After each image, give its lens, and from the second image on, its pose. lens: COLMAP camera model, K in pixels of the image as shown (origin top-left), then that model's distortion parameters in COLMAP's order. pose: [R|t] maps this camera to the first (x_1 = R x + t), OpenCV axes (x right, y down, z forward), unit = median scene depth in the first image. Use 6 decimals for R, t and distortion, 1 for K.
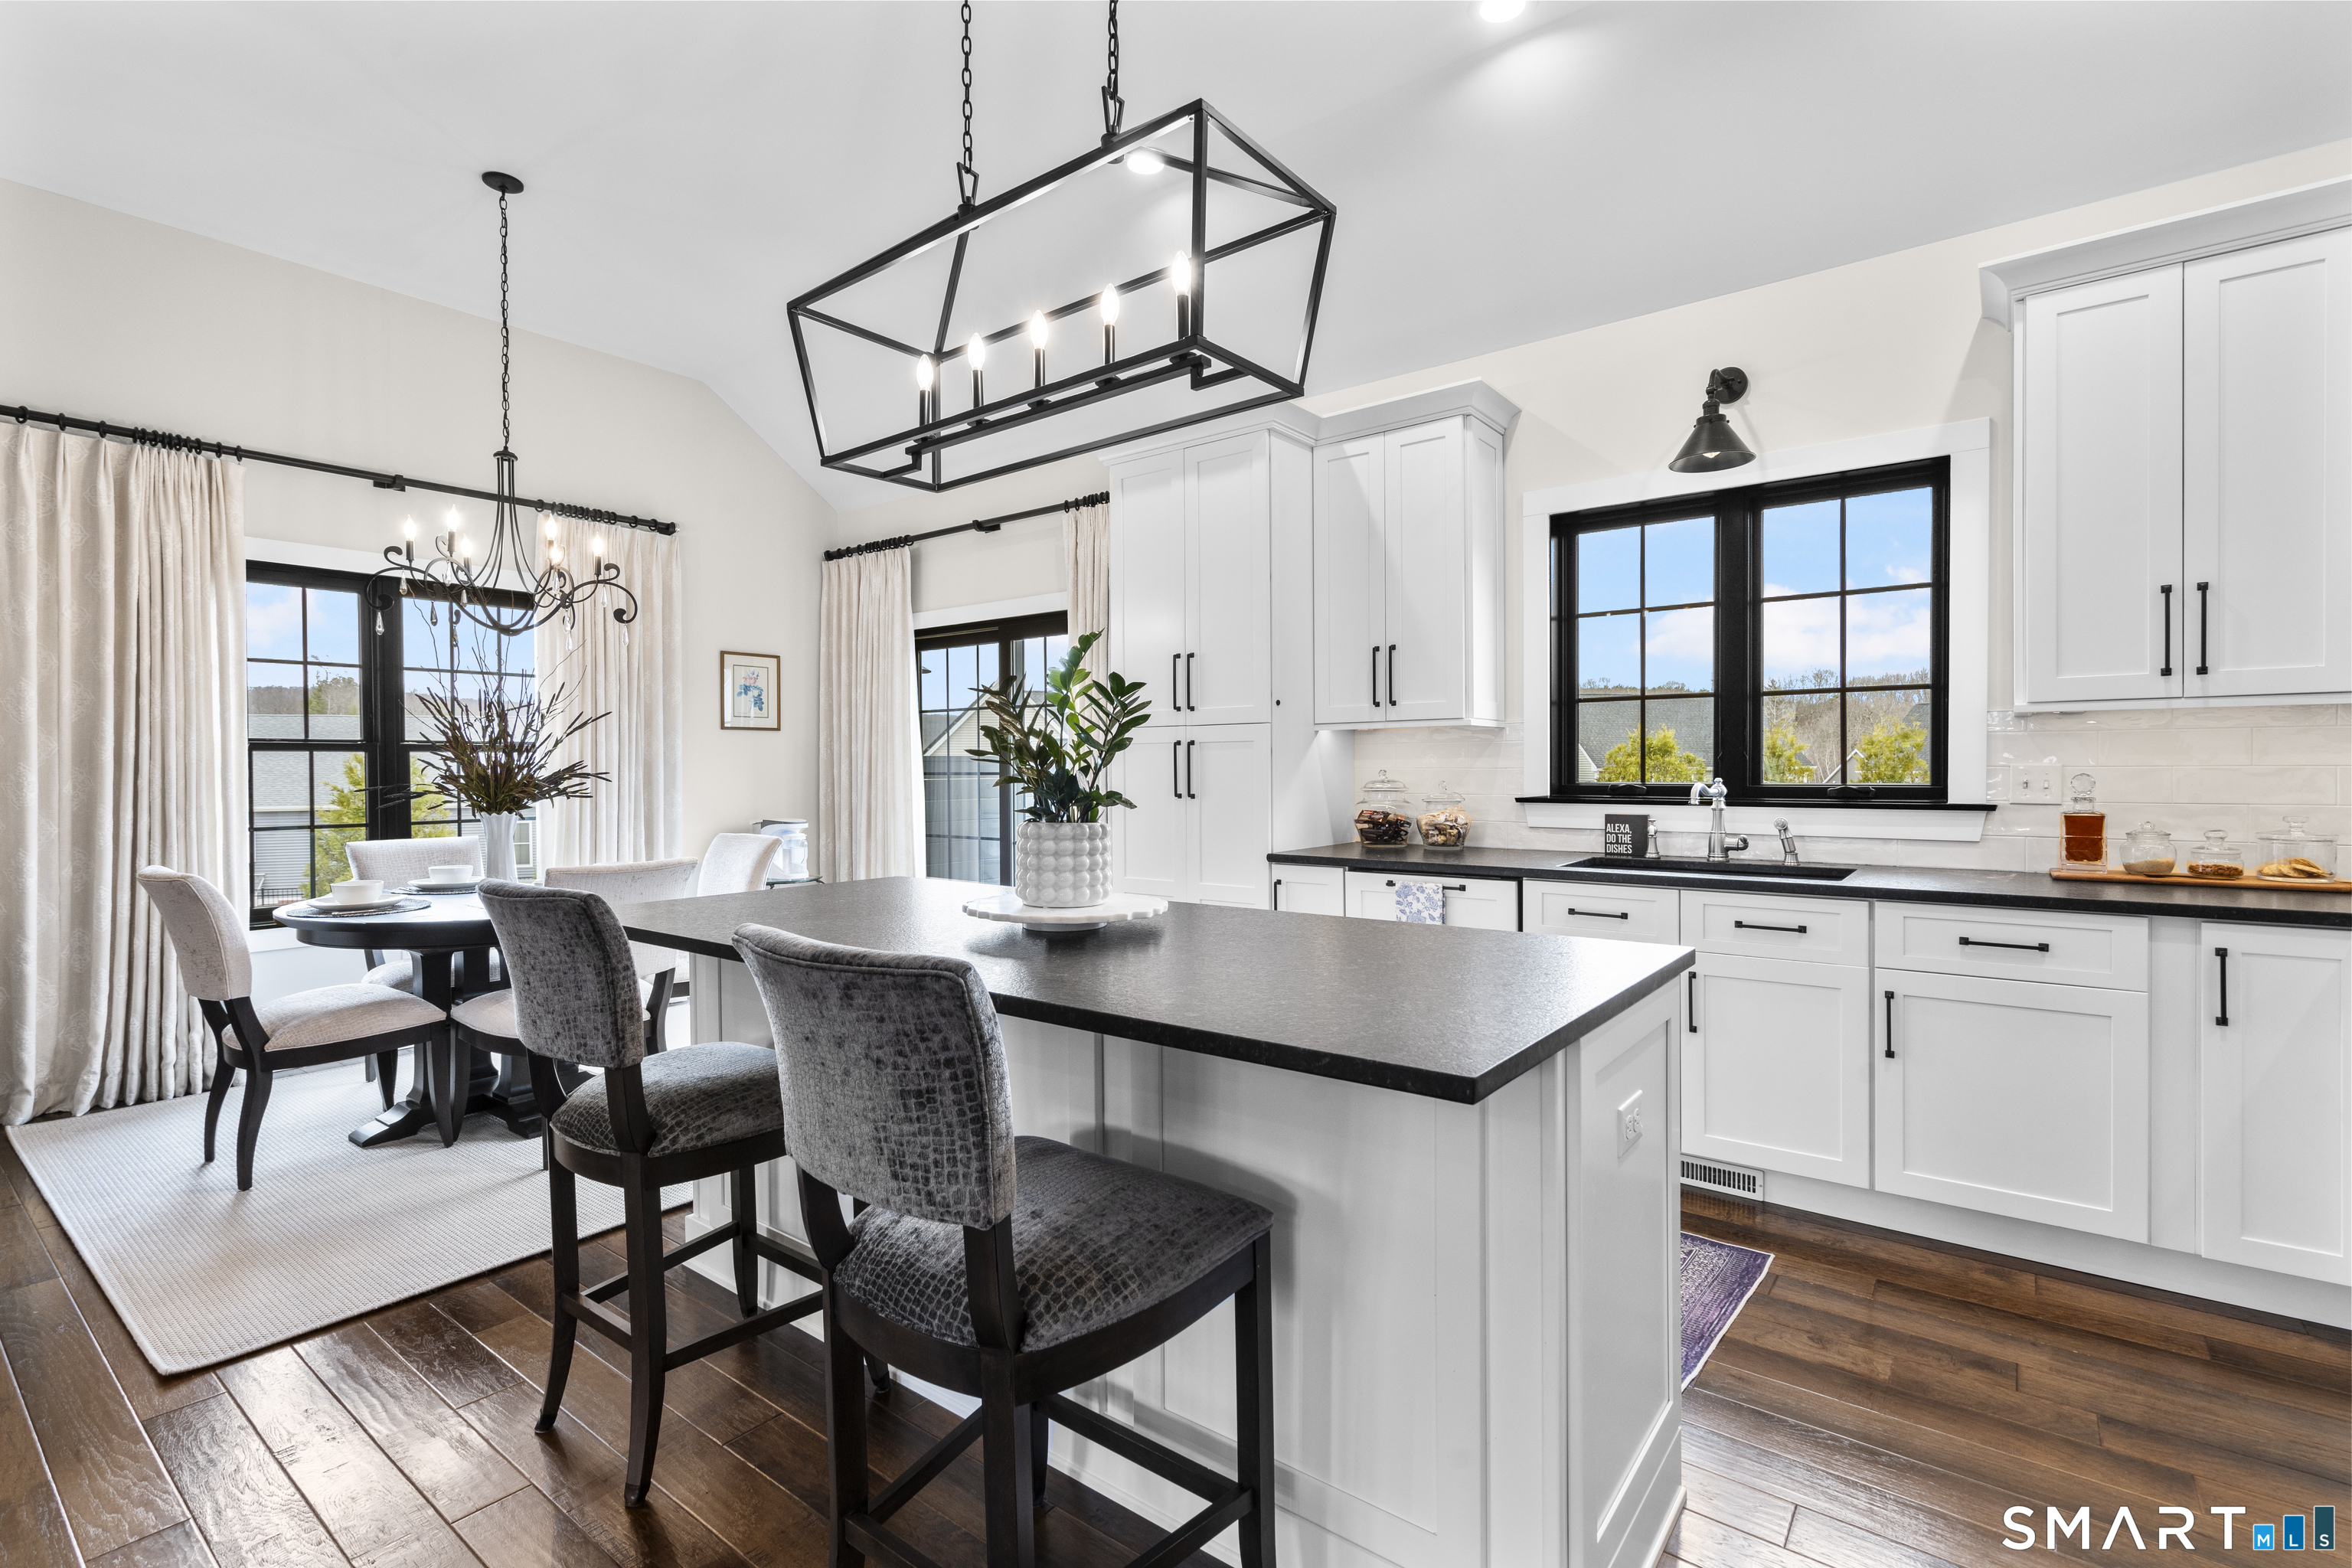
lens RADIAL K [[1078.9, 0, 1172.9], [0, 1078.9, 774.2], [0, 0, 1]] dist [-0.006135, 0.003529]
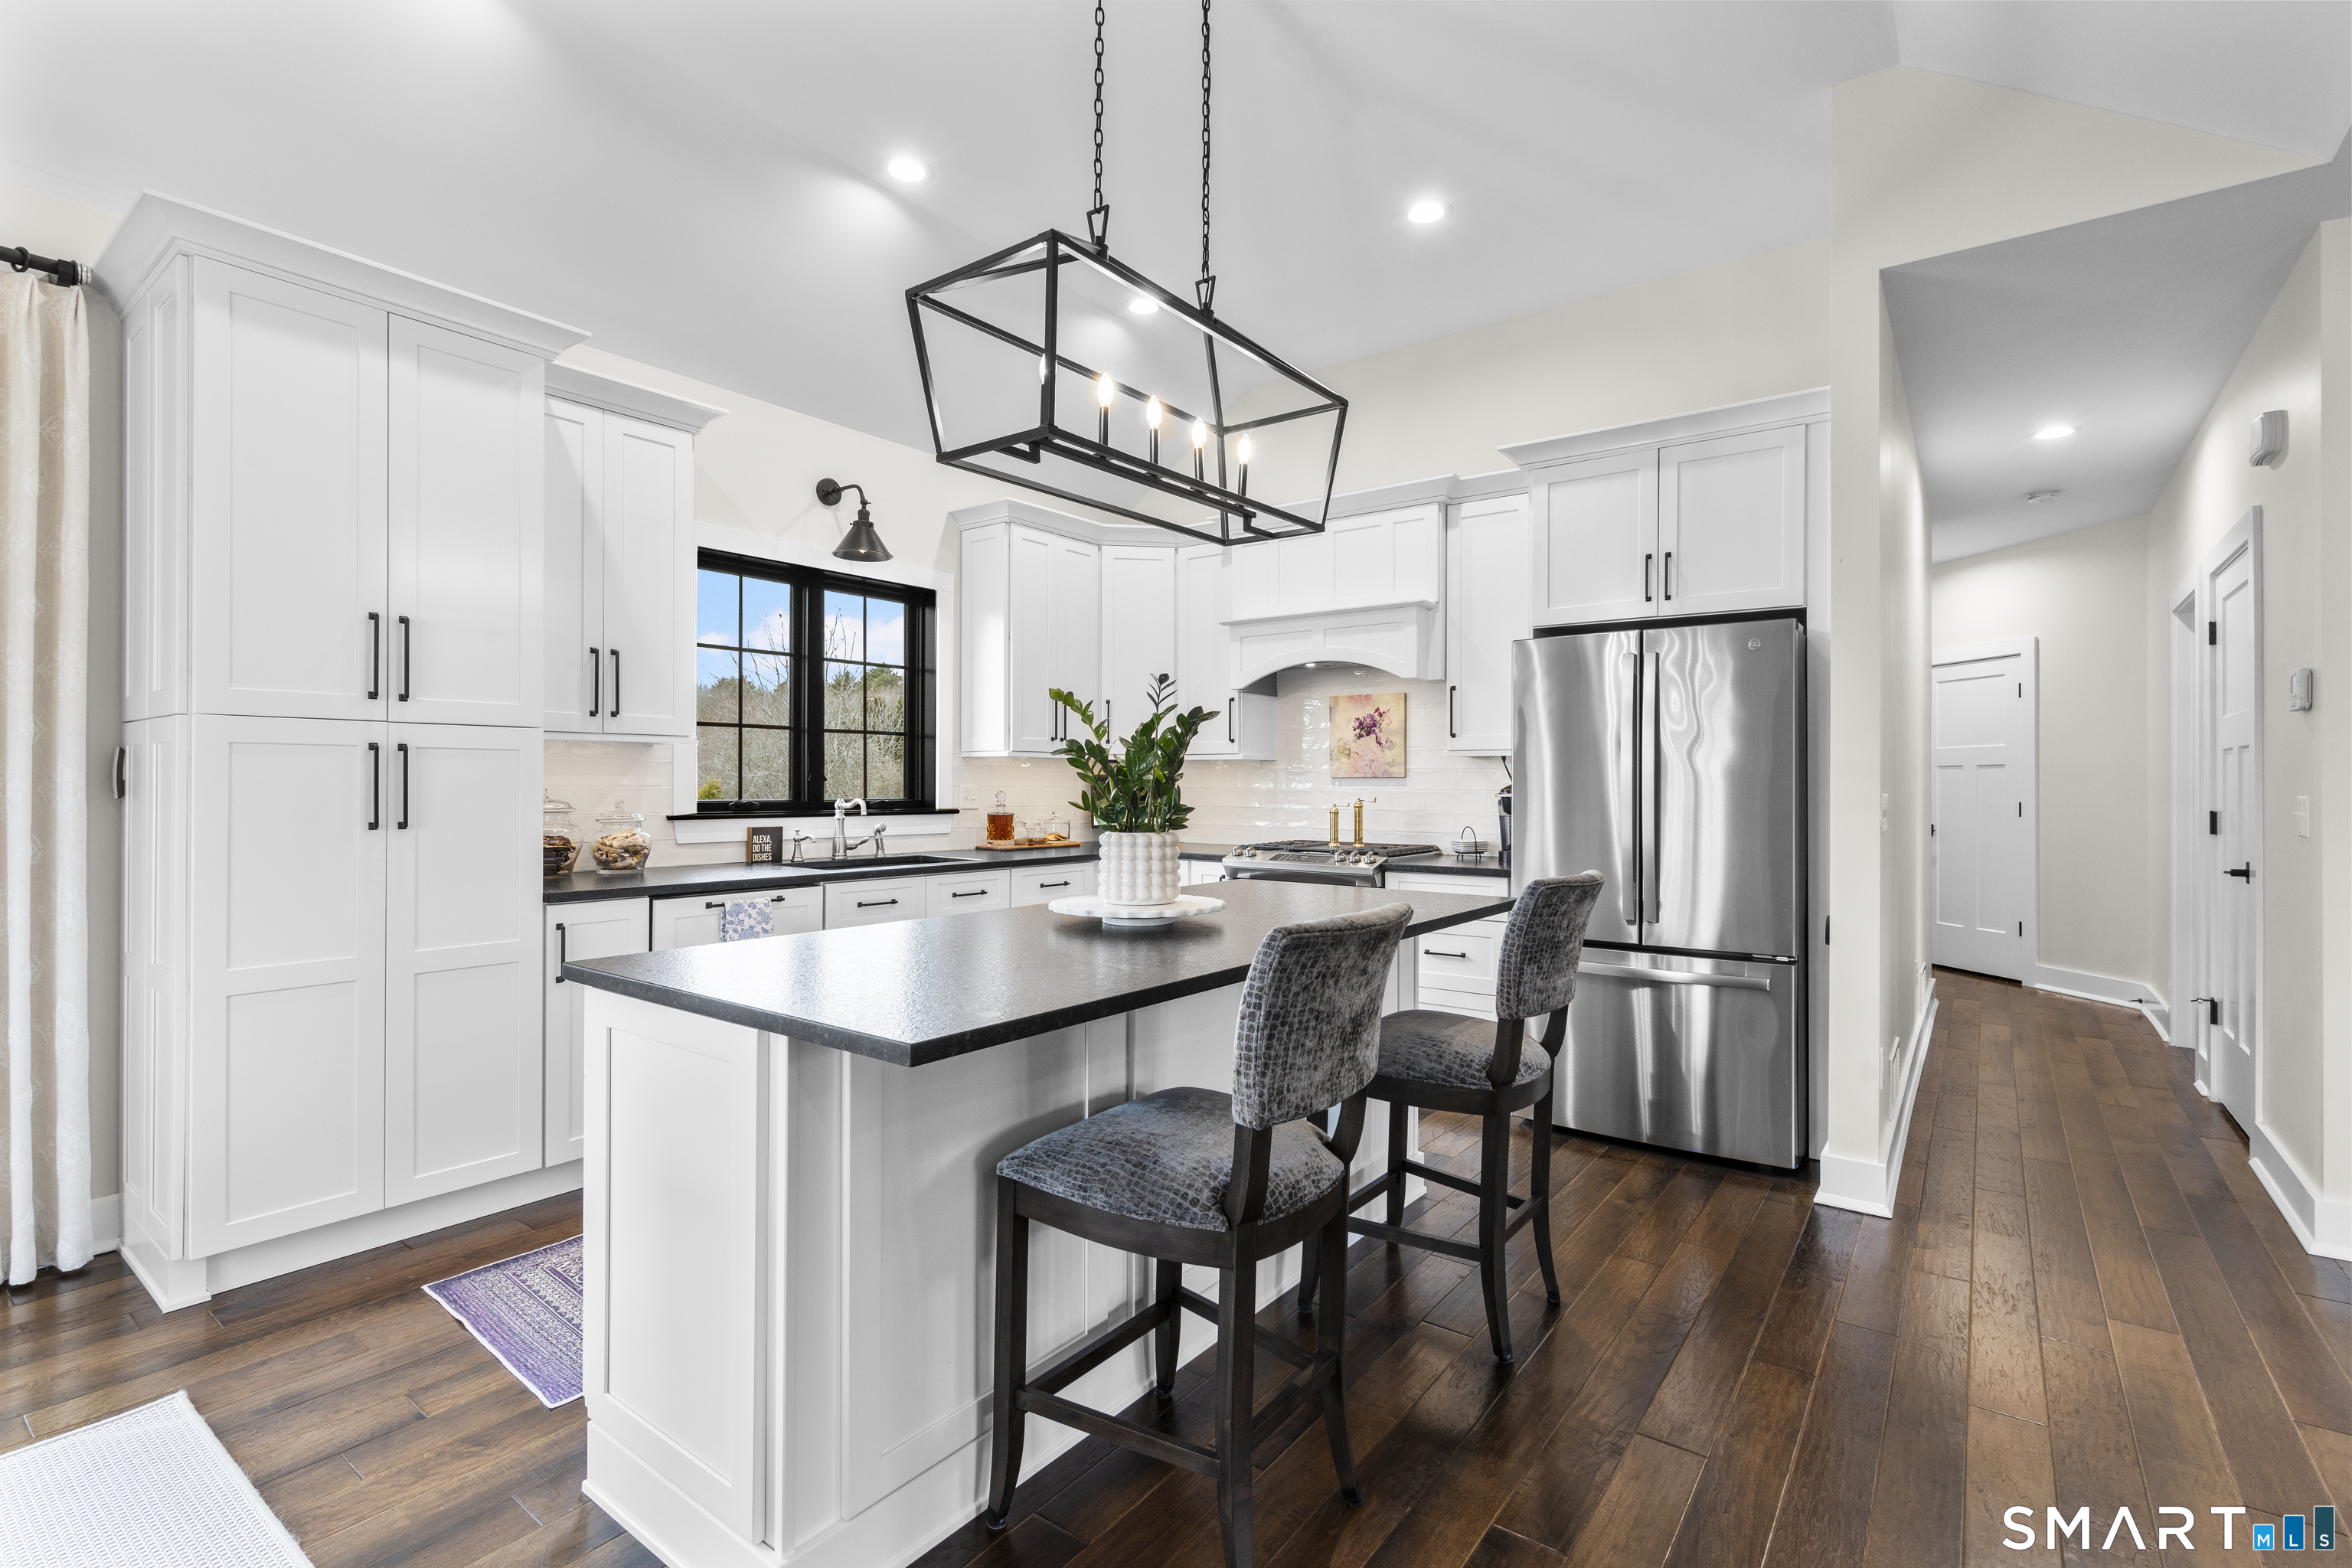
lens RADIAL K [[1078.9, 0, 1170.6], [0, 1078.9, 775.8], [0, 0, 1]] dist [-0.006135, 0.003529]
pose [[-0.012893, 0.012174, 0.999843, -0.786693], [0.001064, 0.999925, -0.012161, -0.002934], [-0.999916, 0.000907, -0.012905, 0.608507]]
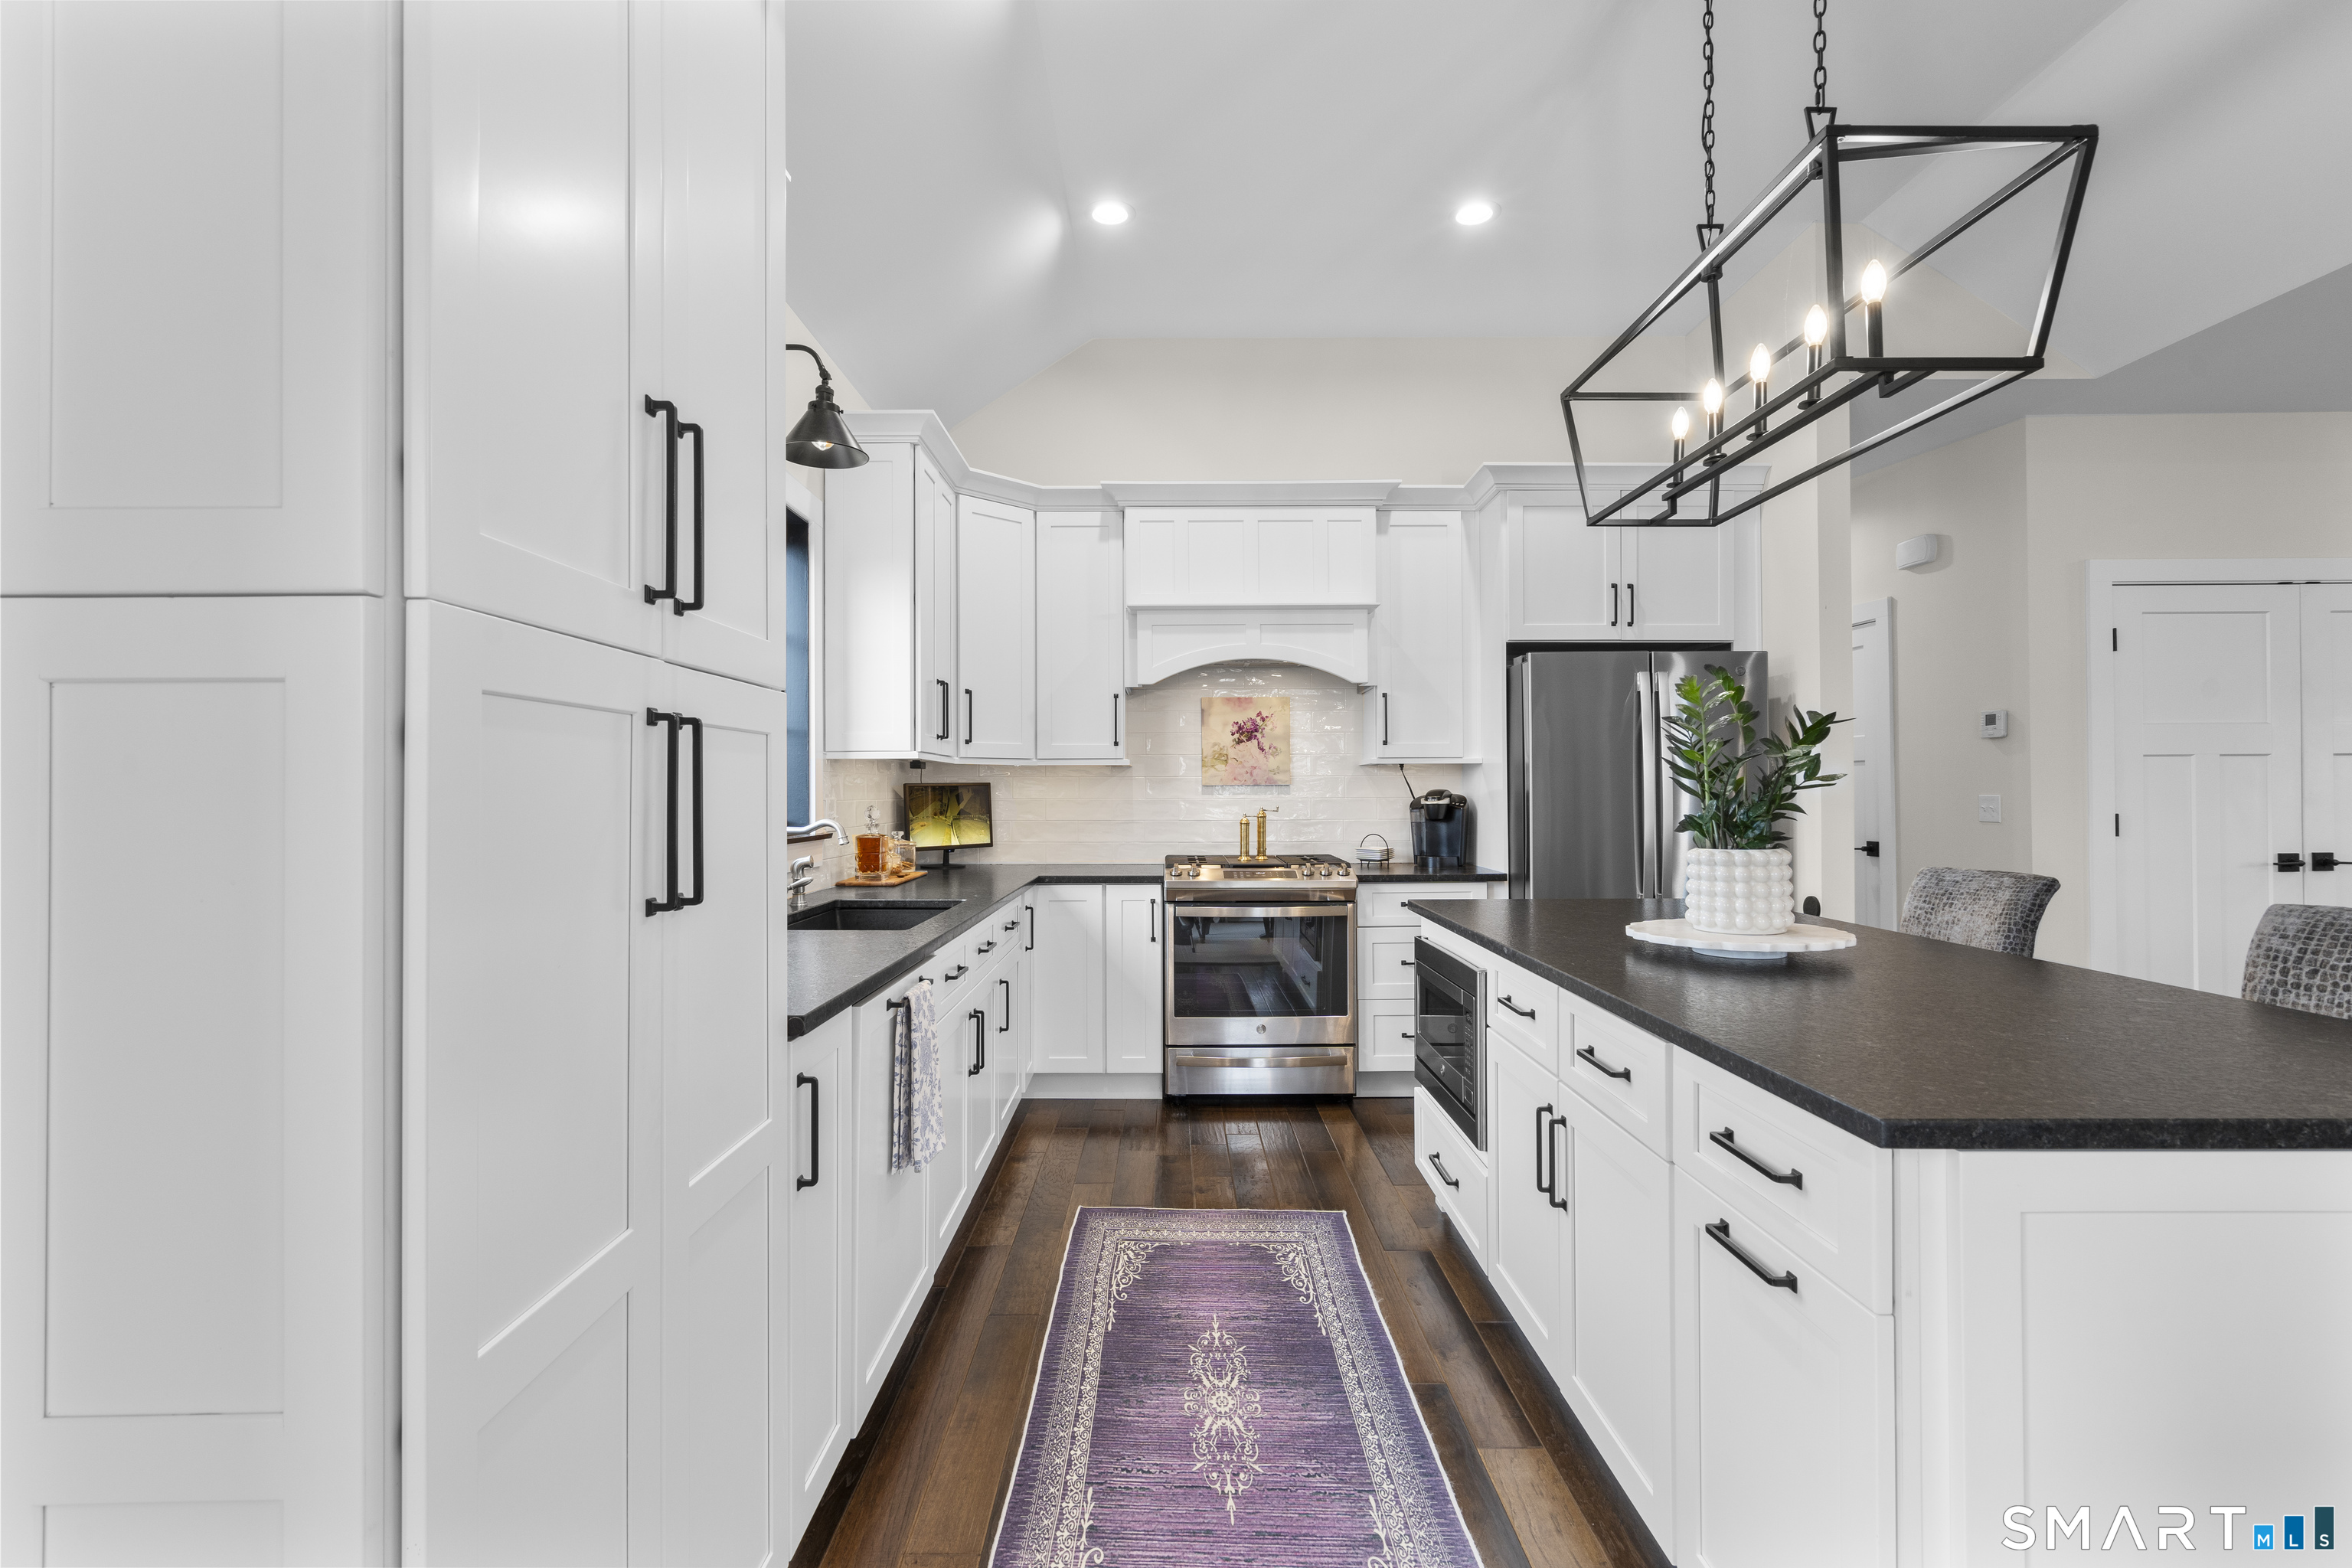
lens RADIAL K [[1078.9, 0, 1178.1], [0, 1078.9, 777.1], [0, 0, 1]] dist [-0.006135, 0.003529]
pose [[-0.616733, 0.018525, 0.786955, -0.351981], [0.011055, 0.999828, -0.014873, -0.009225], [-0.787095, -0.000473, -0.616832, 1.250999]]
